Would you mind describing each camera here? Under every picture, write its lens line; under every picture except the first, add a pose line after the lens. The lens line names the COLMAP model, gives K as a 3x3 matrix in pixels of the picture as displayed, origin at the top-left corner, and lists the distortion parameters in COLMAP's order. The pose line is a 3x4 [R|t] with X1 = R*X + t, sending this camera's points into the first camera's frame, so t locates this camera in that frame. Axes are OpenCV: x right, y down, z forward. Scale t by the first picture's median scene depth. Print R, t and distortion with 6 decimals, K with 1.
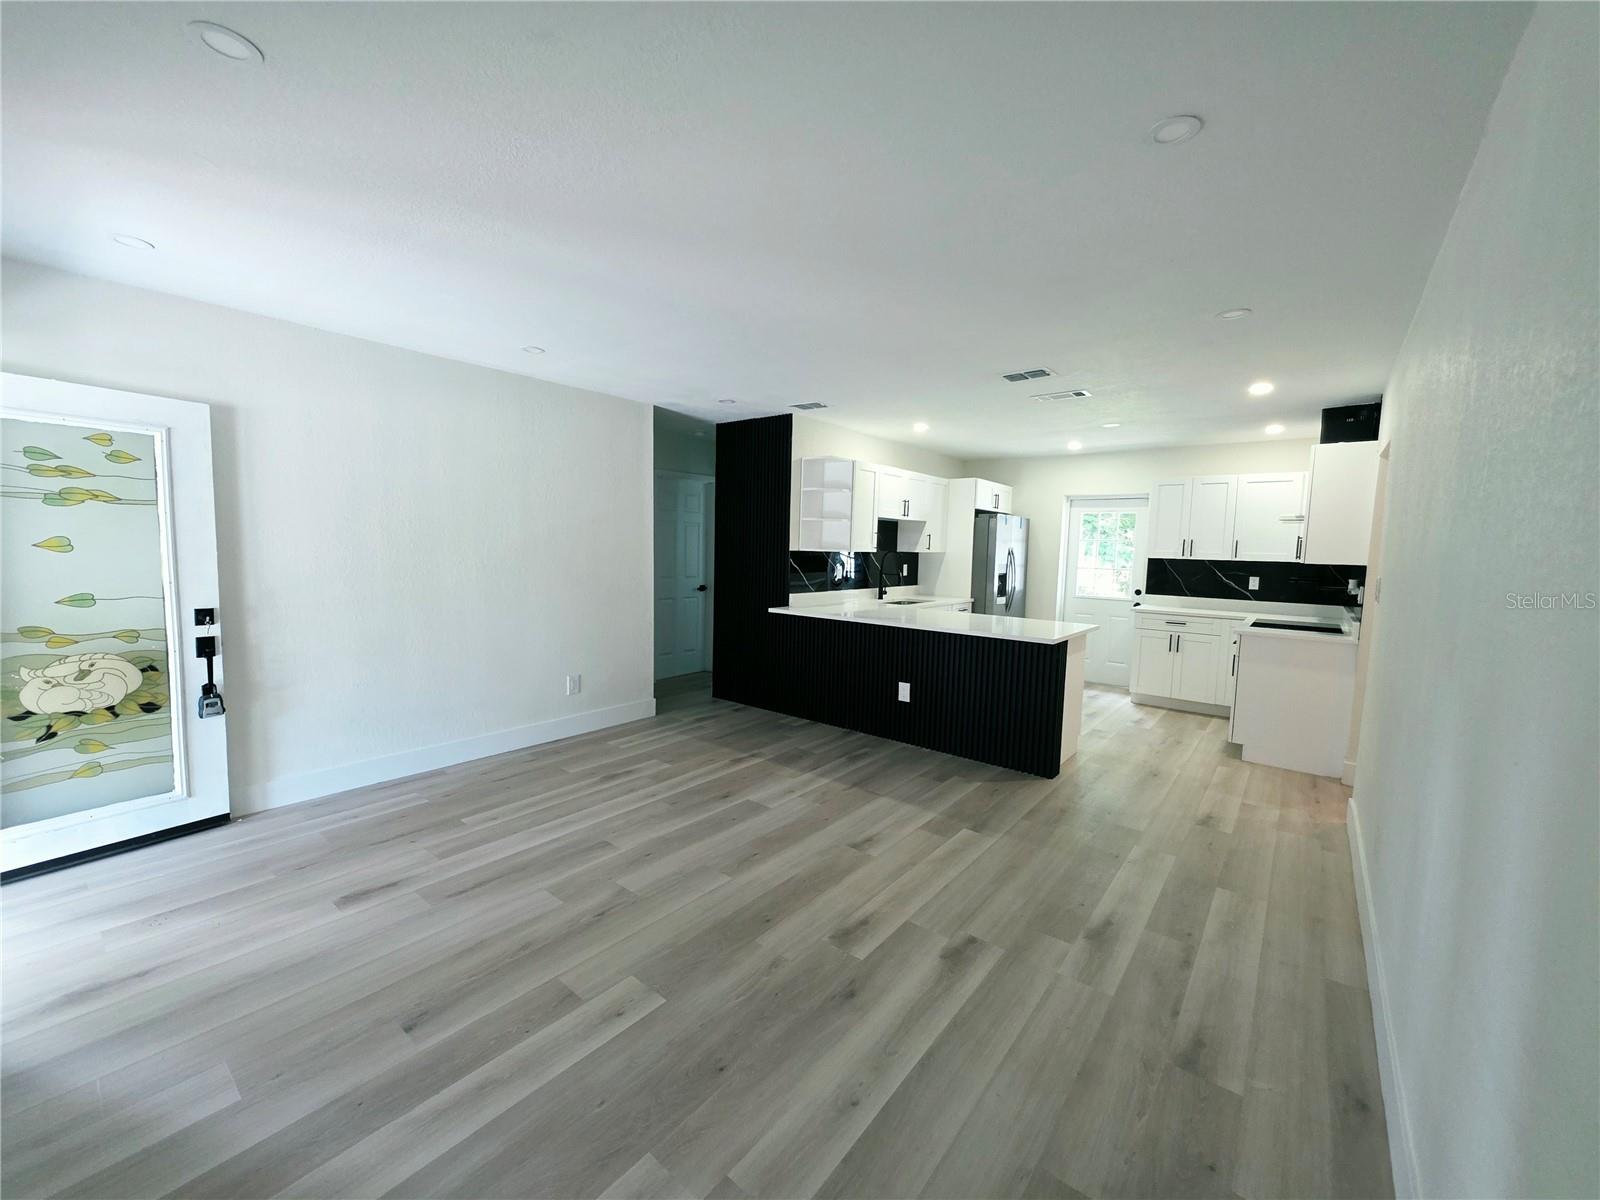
lens RADIAL K [[638.8, 0, 802.7], [0, 638.8, 600.1], [0, 0, 1]] dist [0.001370, 0.000207]
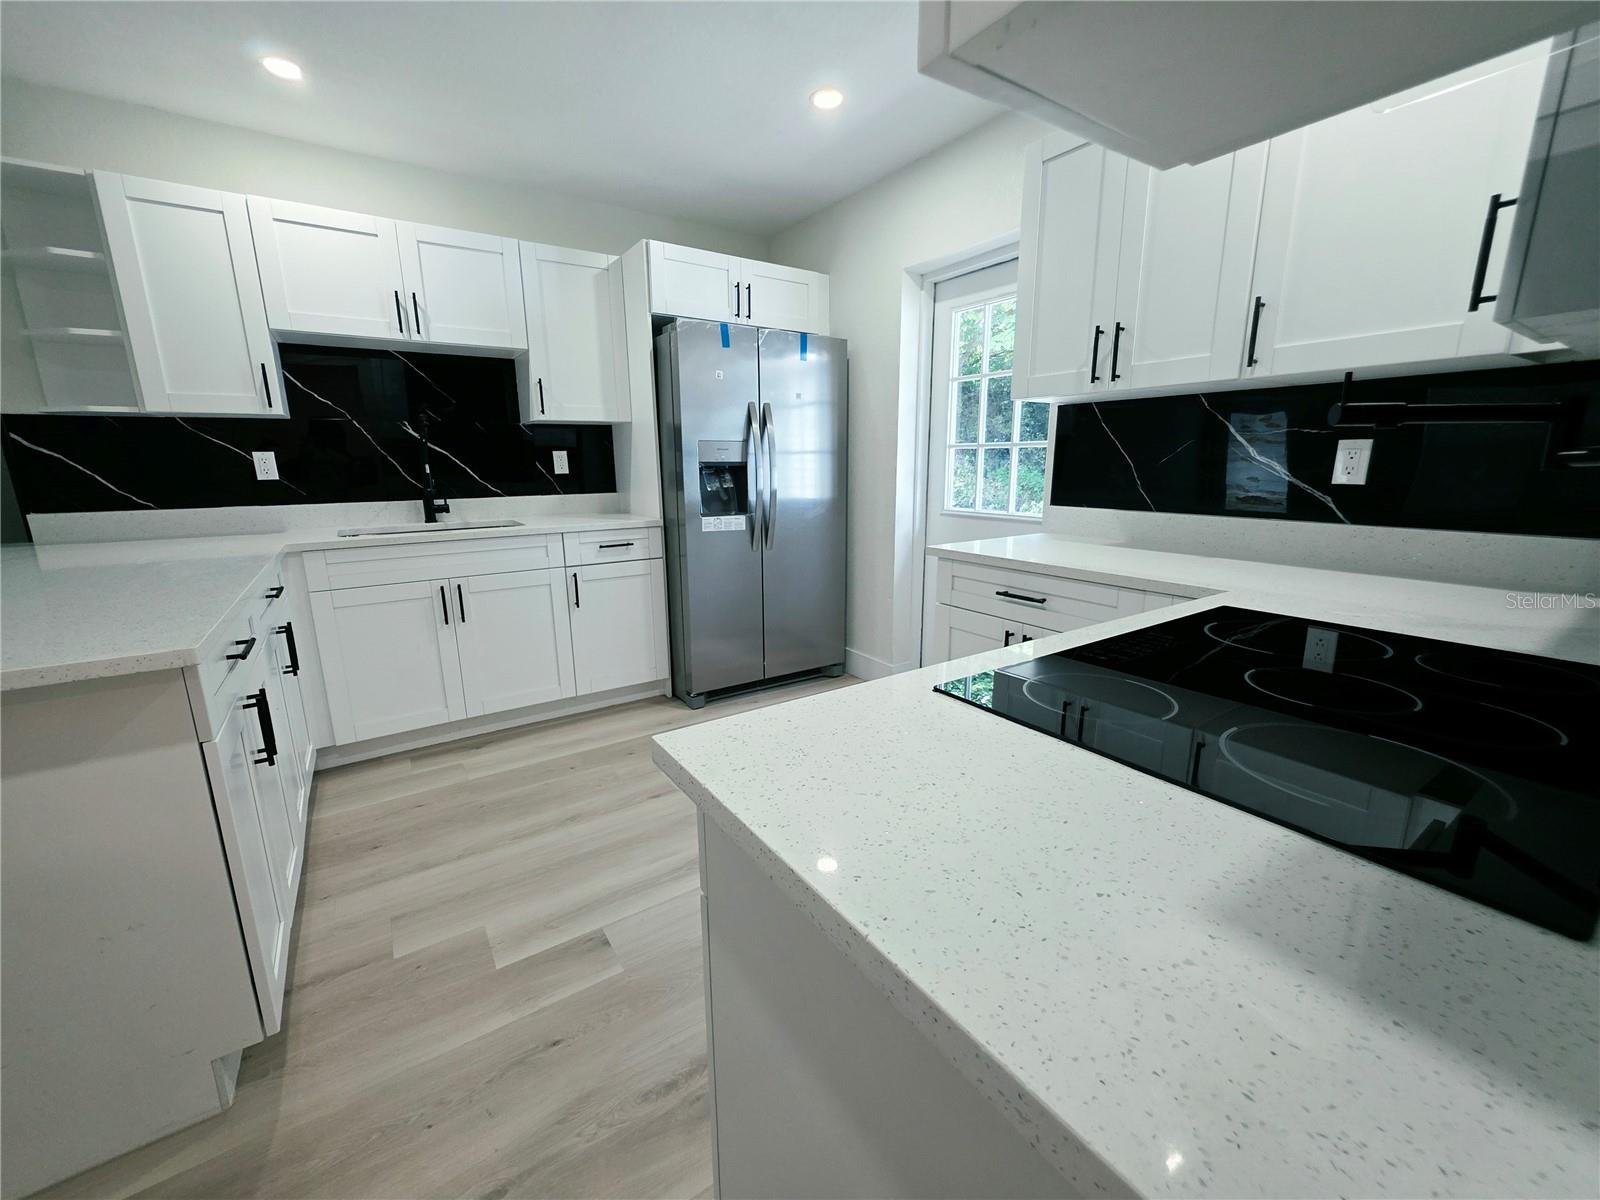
lens RADIAL K [[638.8, 0, 802.7], [0, 638.8, 600.1], [0, 0, 1]] dist [0.001370, 0.000207]
pose [[0.953819, 0.032658, -0.298602, 0.821425], [0.005865, 0.991858, 0.127216, -0.004476], [0.300325, -0.123092, 0.945861, 0.952344]]
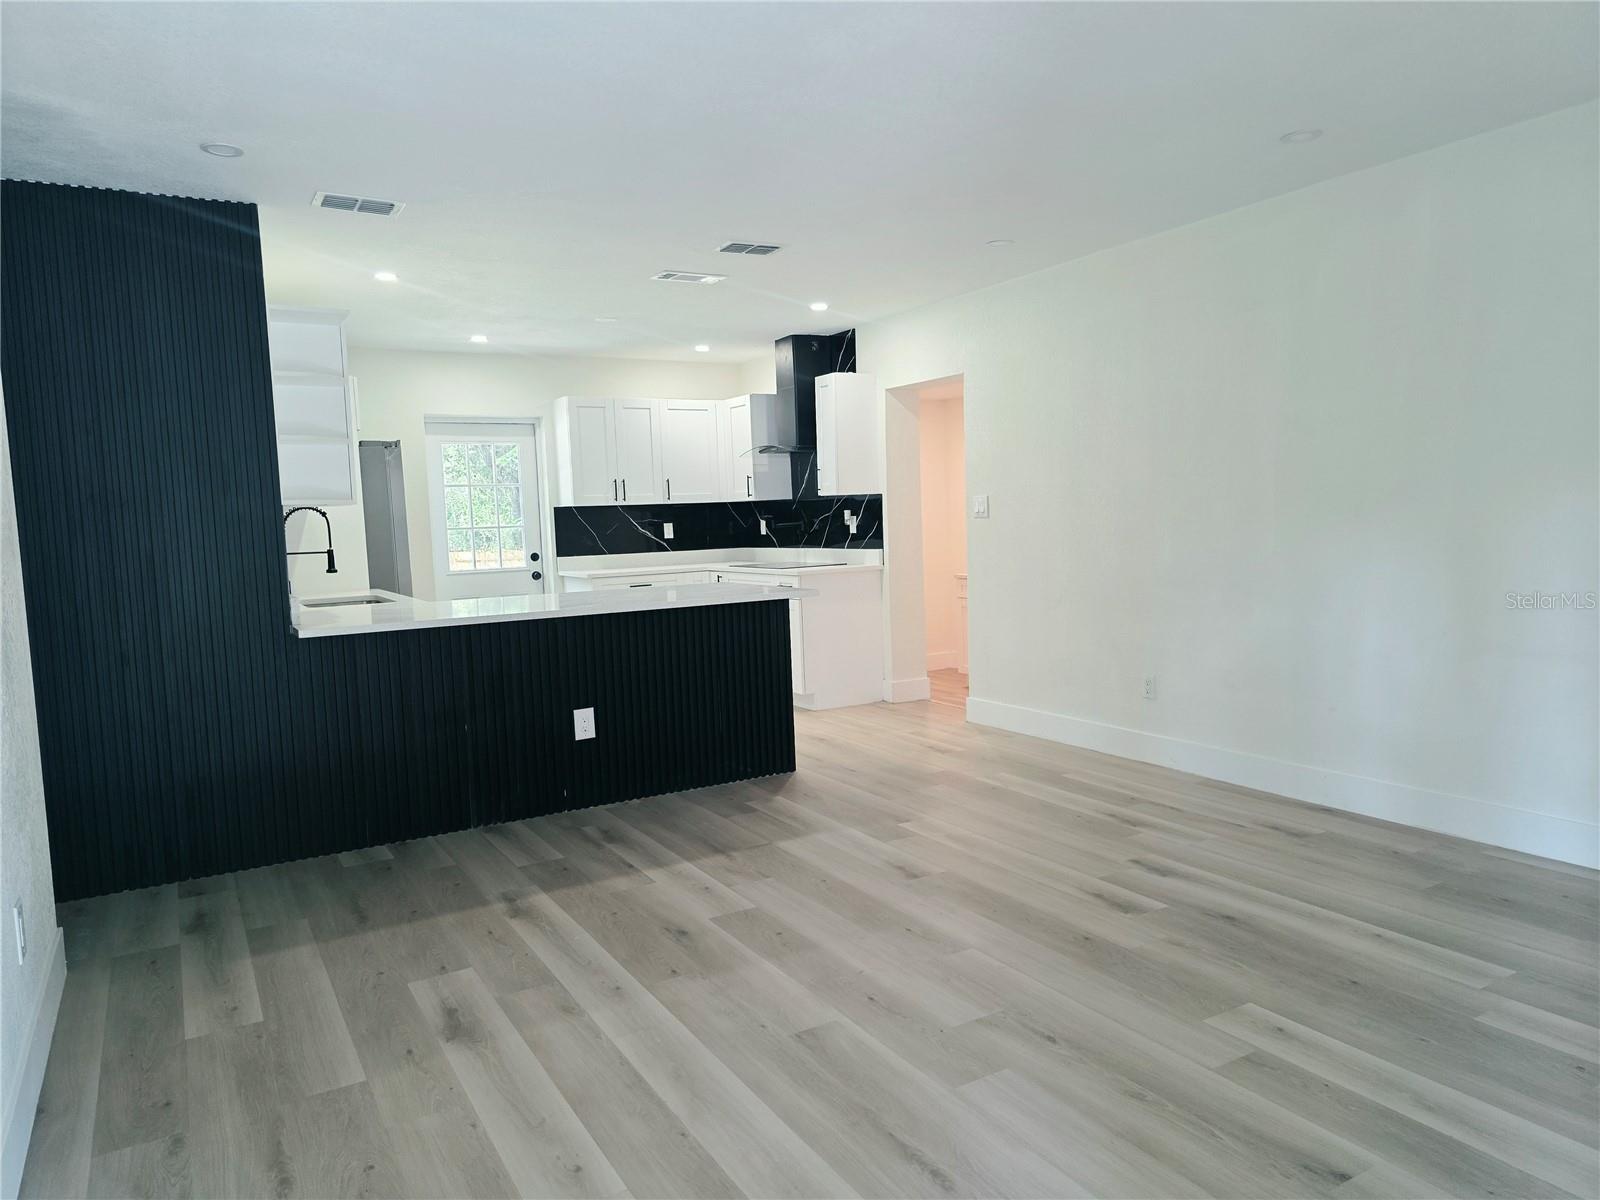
lens RADIAL K [[1079.5, 0, 800.0], [0, 1079.5, 600.0], [0, 0, 1]] dist [0.104787, -0.114417]
pose [[0.351974, -0.112078, 0.929276, -0.829083], [0.123502, 0.989686, 0.072586, -0.026619], [-0.927826, 0.089220, 0.362185, 0.488858]]
